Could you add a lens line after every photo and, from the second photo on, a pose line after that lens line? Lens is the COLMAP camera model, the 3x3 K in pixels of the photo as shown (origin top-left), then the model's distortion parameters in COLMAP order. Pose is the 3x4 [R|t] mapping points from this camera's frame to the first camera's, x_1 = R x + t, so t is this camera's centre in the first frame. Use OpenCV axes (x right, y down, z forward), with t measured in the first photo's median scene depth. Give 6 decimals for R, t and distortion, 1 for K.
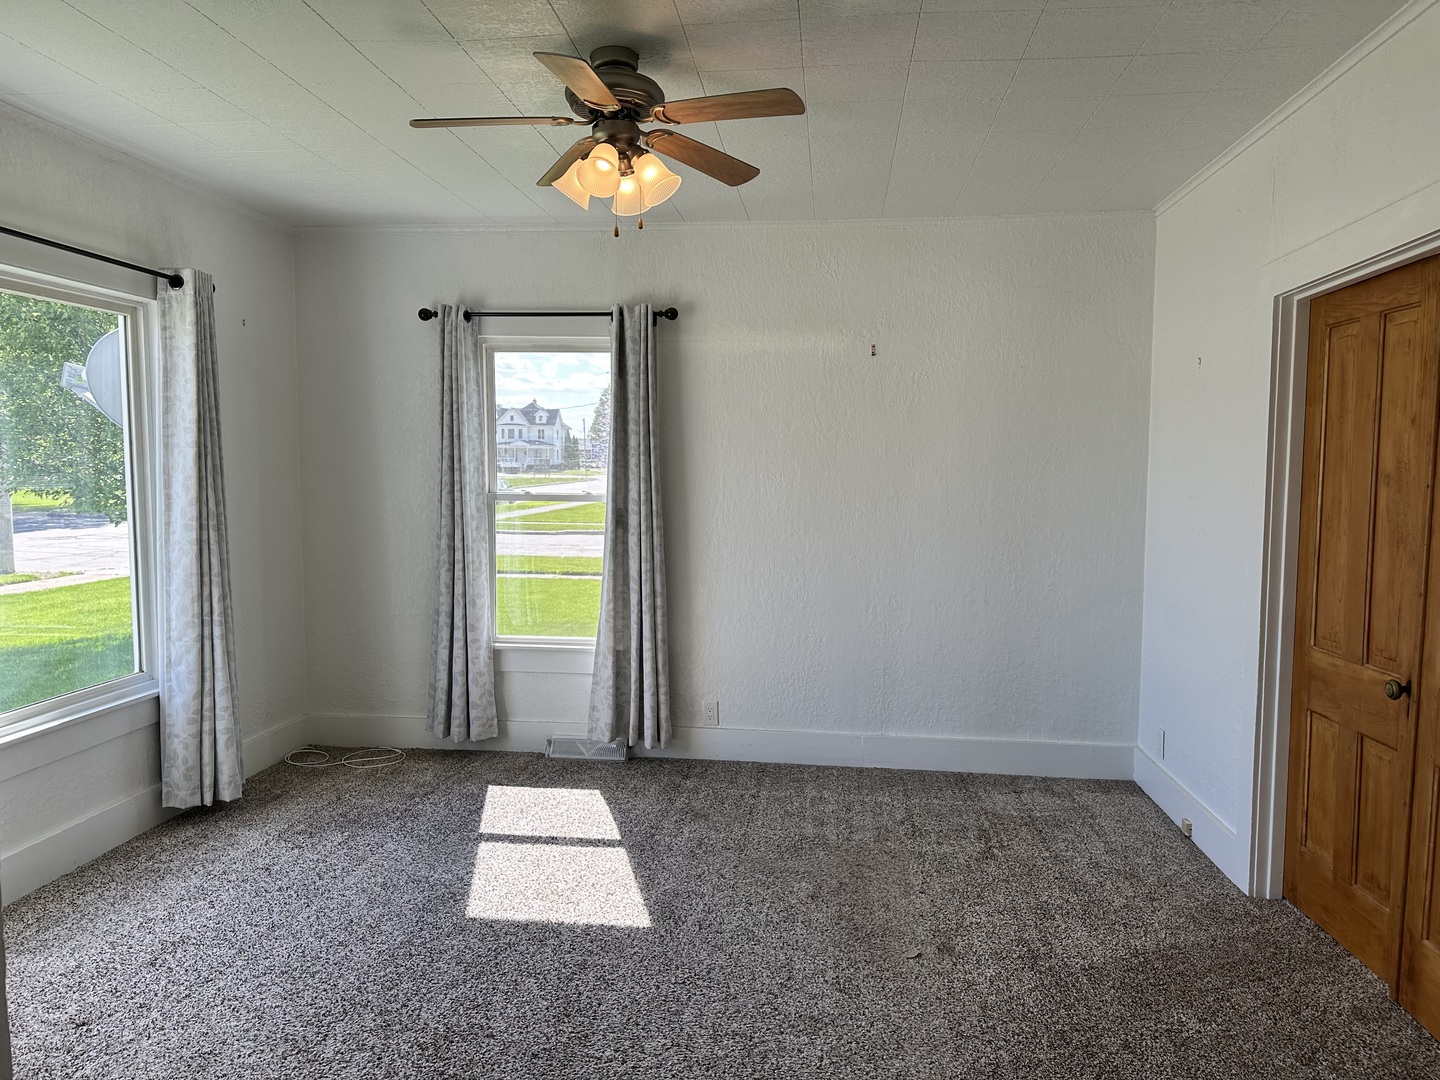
lens RADIAL K [[1010.4, 0, 725.9], [0, 1010.4, 547.2], [0, 0, 1]] dist [0.091287, -0.111418]
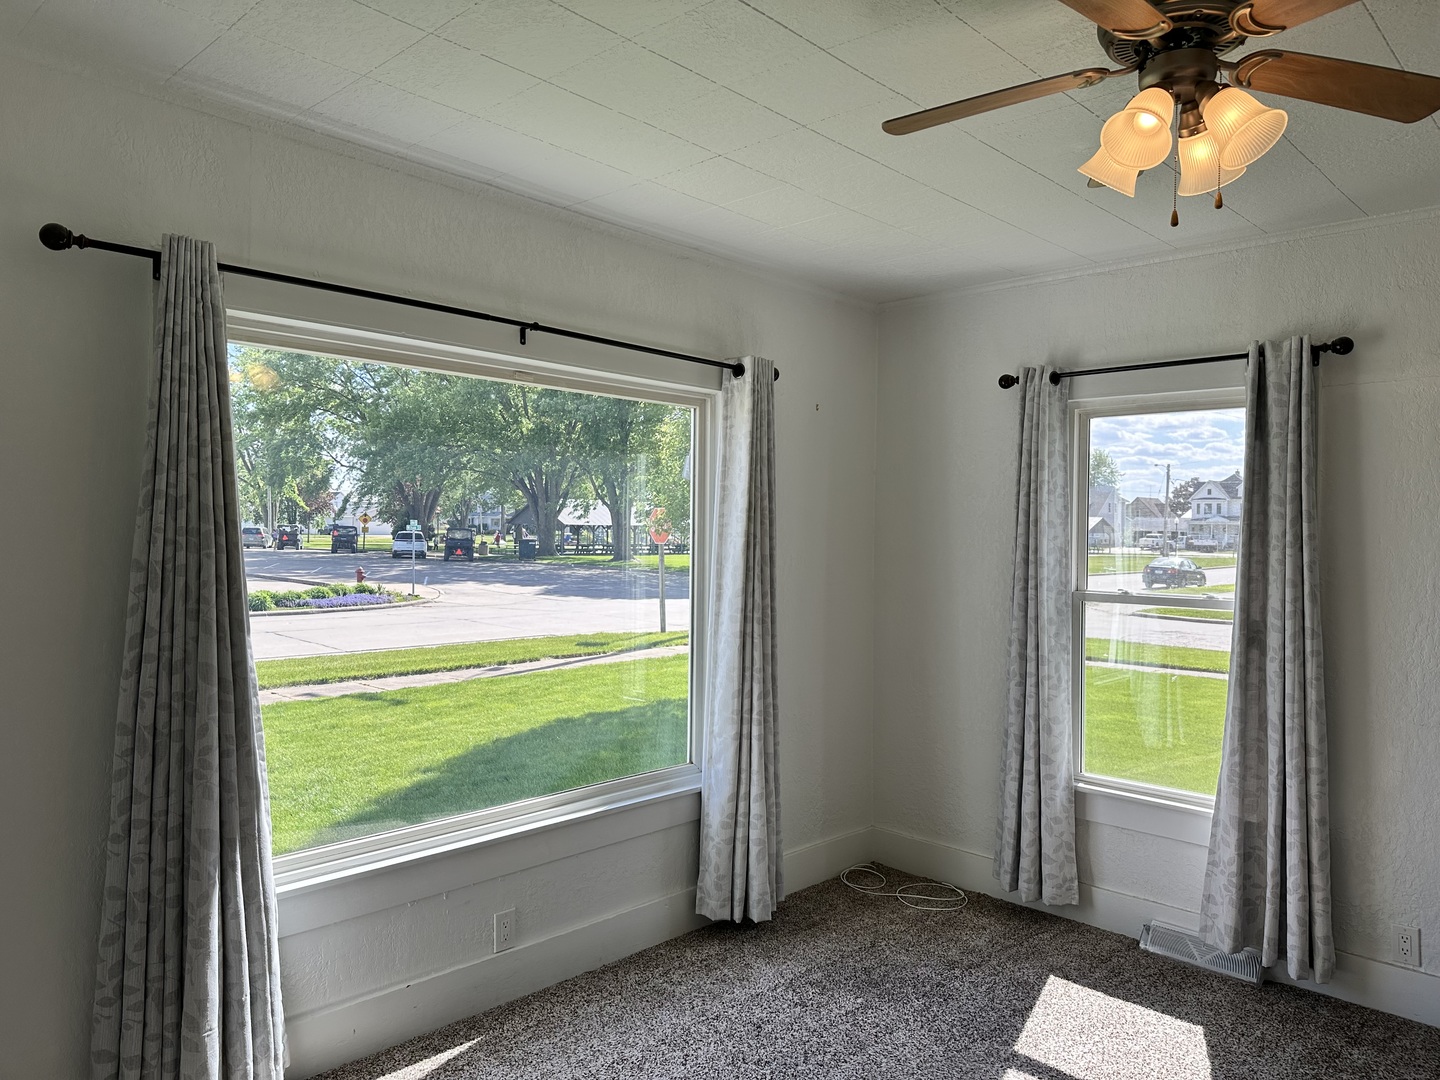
lens RADIAL K [[1016.9, 0, 722.4], [0, 1016.9, 533.8], [0, 0, 1]] dist [0.118530, -0.144485]
pose [[0.796194, 0.004476, -0.605025, 0.040307], [-0.059312, 0.995734, -0.070687, -0.026254], [0.602127, 0.092166, 0.793063, 0.191080]]
